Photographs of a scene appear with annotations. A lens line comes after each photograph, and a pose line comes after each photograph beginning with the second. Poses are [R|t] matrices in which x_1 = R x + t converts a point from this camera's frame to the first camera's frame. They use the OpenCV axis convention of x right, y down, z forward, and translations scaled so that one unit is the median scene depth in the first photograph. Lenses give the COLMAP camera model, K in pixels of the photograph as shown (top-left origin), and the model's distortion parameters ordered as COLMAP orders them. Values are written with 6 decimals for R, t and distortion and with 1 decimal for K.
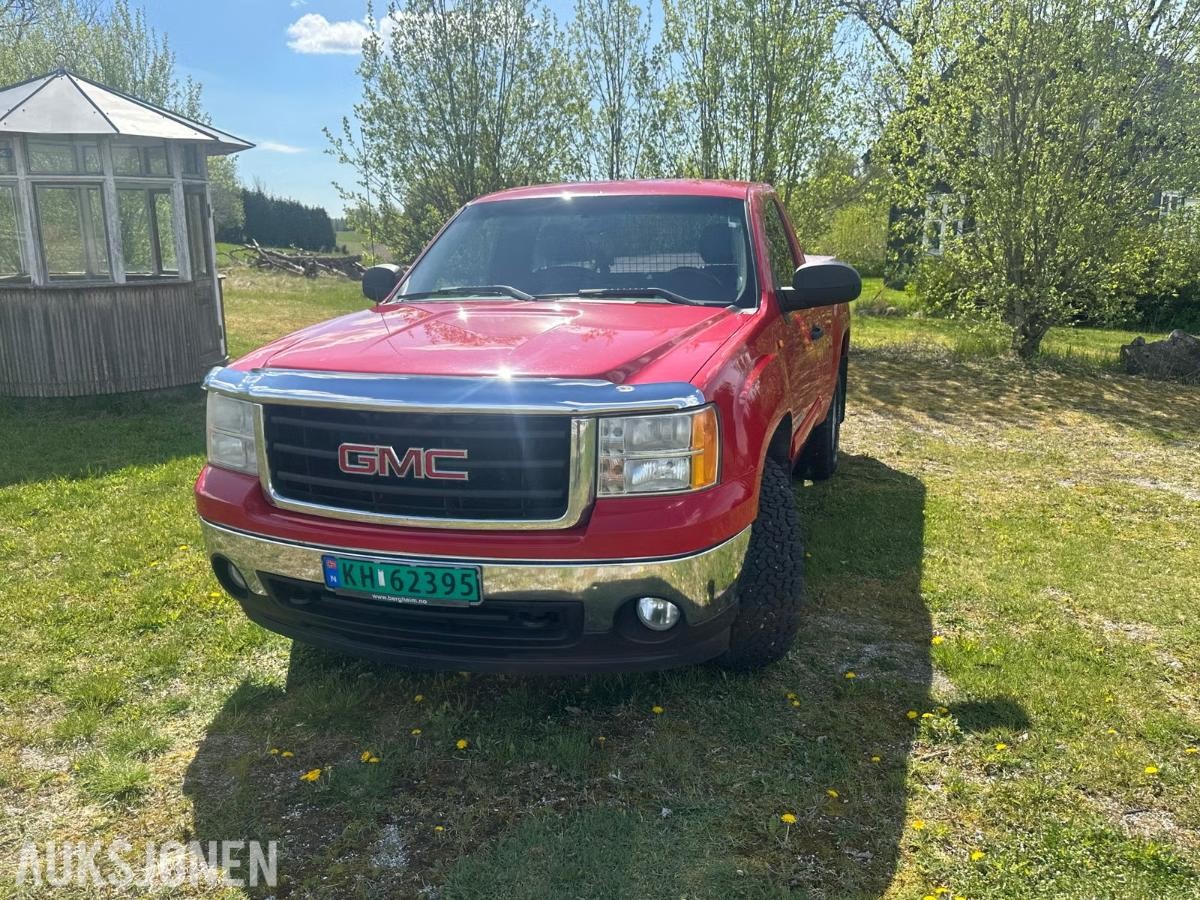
lens RADIAL K [[986.5, 0, 606.4], [0, 986.5, 440.8], [0, 0, 1]] dist [0.072264, -0.107050]
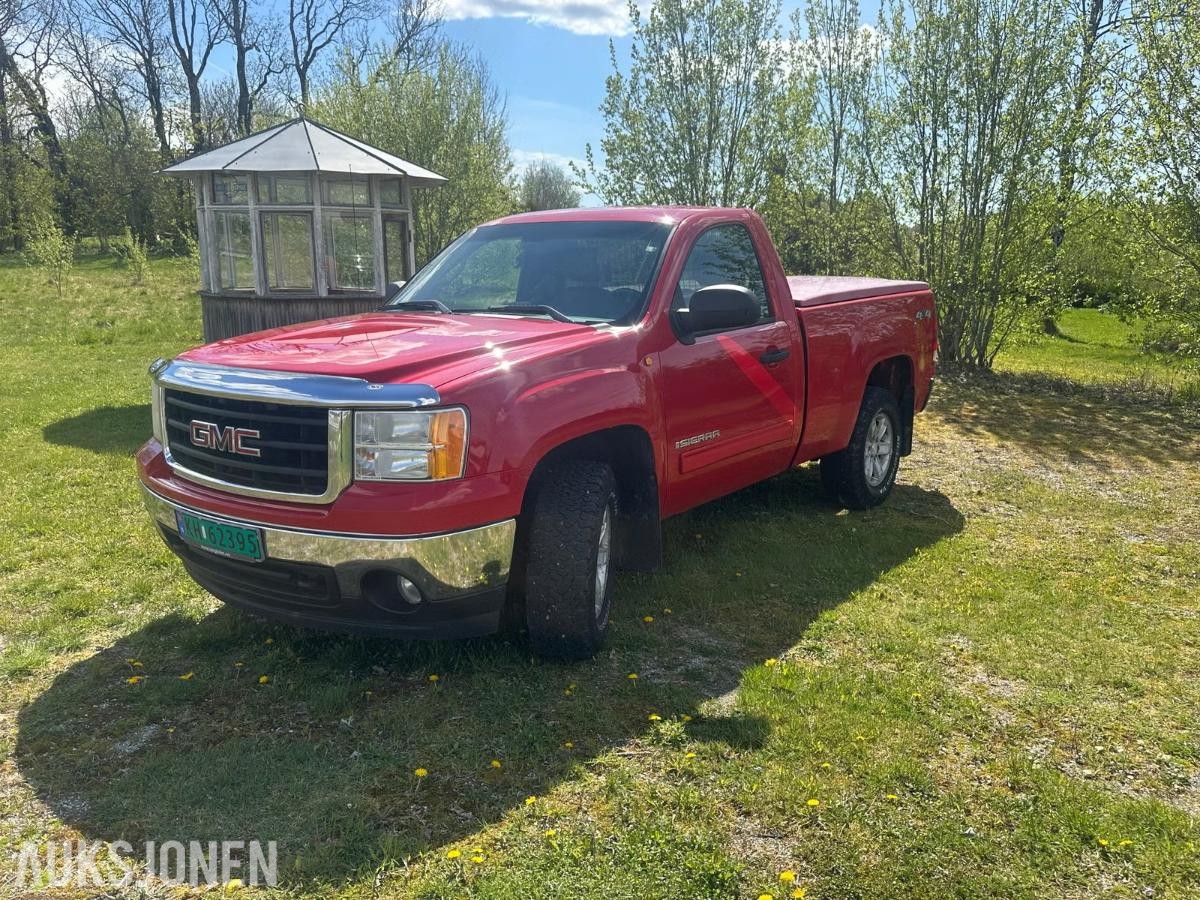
lens RADIAL K [[986.5, 0, 606.4], [0, 986.5, 440.8], [0, 0, 1]] dist [0.072264, -0.107050]
pose [[0.942473, 0.070076, -0.326856, 0.587290], [-0.077652, 0.996929, -0.010169, 0.000279], [0.325139, 0.034966, 0.945020, -0.005974]]
